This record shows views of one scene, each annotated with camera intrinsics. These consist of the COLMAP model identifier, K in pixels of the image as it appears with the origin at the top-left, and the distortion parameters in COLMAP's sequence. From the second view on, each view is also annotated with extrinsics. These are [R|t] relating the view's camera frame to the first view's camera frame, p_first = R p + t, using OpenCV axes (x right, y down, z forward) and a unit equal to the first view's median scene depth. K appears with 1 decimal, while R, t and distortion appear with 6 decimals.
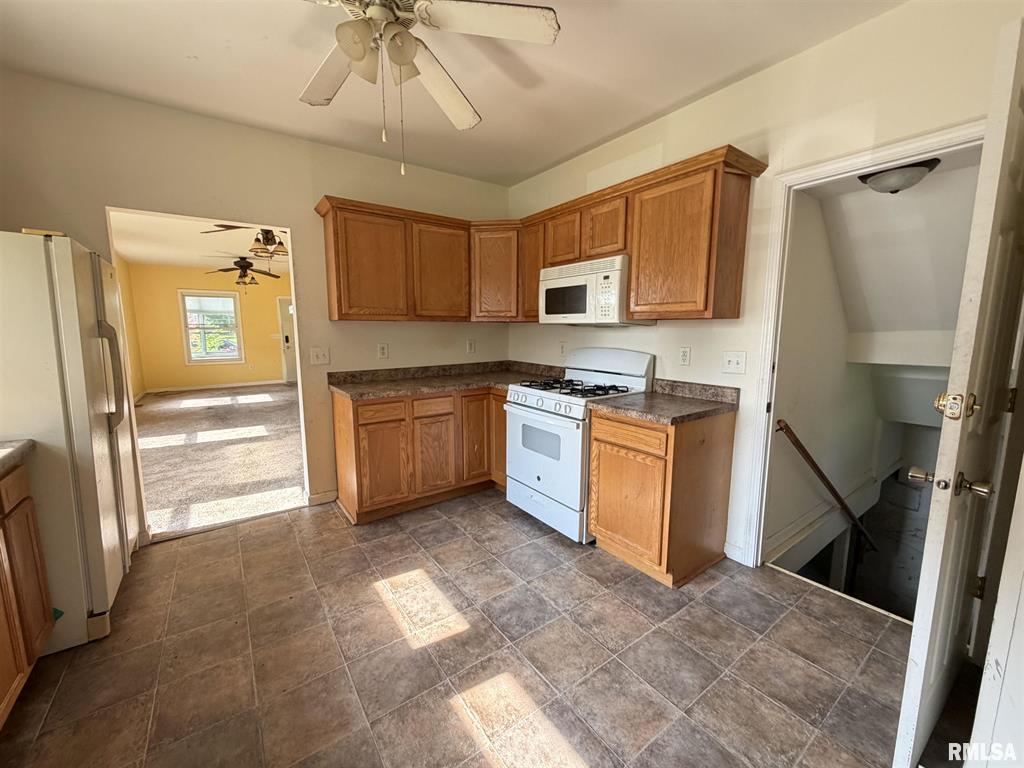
lens RADIAL K [[408.8, 0, 510.7], [0, 408.8, 382.6], [0, 0, 1]] dist [0.001099, 0.000022]
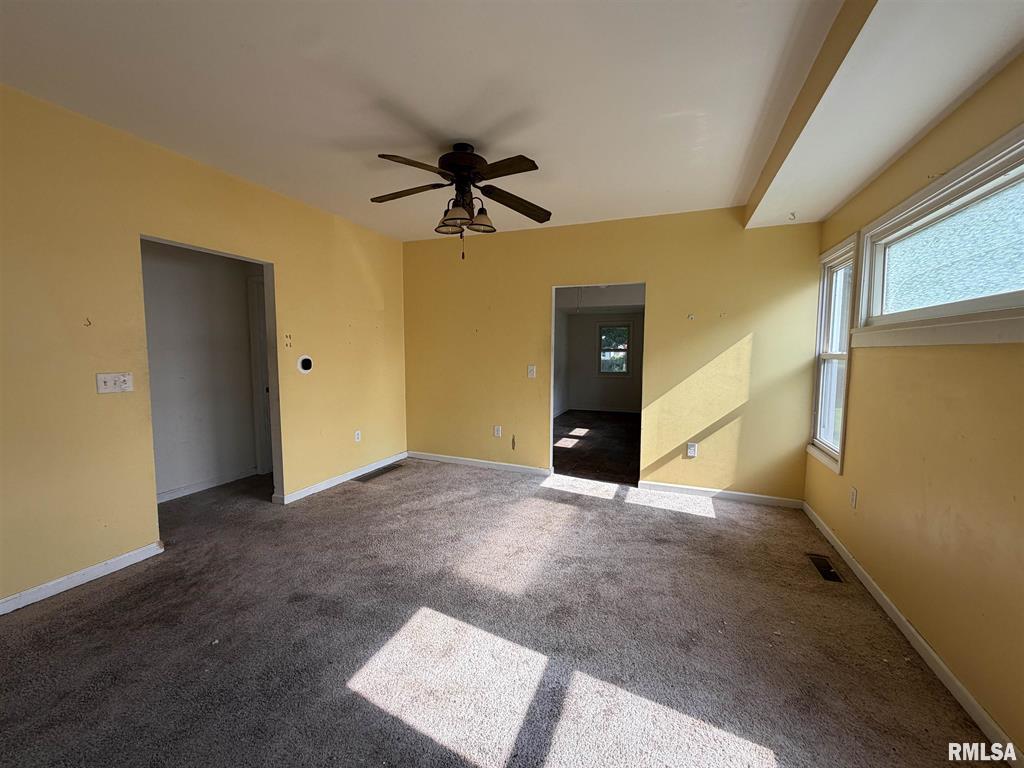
lens RADIAL K [[409.5, 0, 510.2], [0, 409.5, 383.9], [0, 0, 1]] dist [-0.000178, -0.000159]
pose [[-0.531644, -0.074293, 0.843703, -2.128055], [0.106904, 0.982293, 0.153860, -0.332120], [-0.840194, 0.171994, -0.514287, 2.395085]]
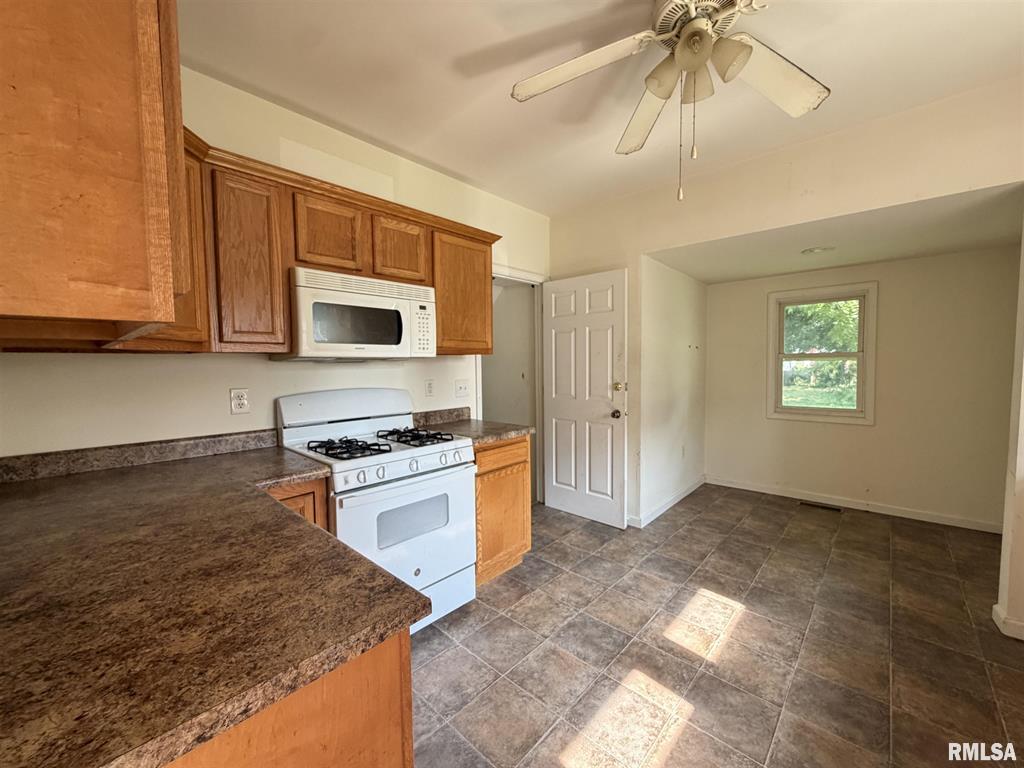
lens RADIAL K [[404.6, 0, 513.7], [0, 404.6, 382.1], [0, 0, 1]] dist [-0.002121, -0.000209]
pose [[-0.200205, -0.049308, 0.978513, -0.736058], [0.139741, 0.987085, 0.078332, -0.144118], [-0.969737, 0.152421, -0.190729, 1.063118]]
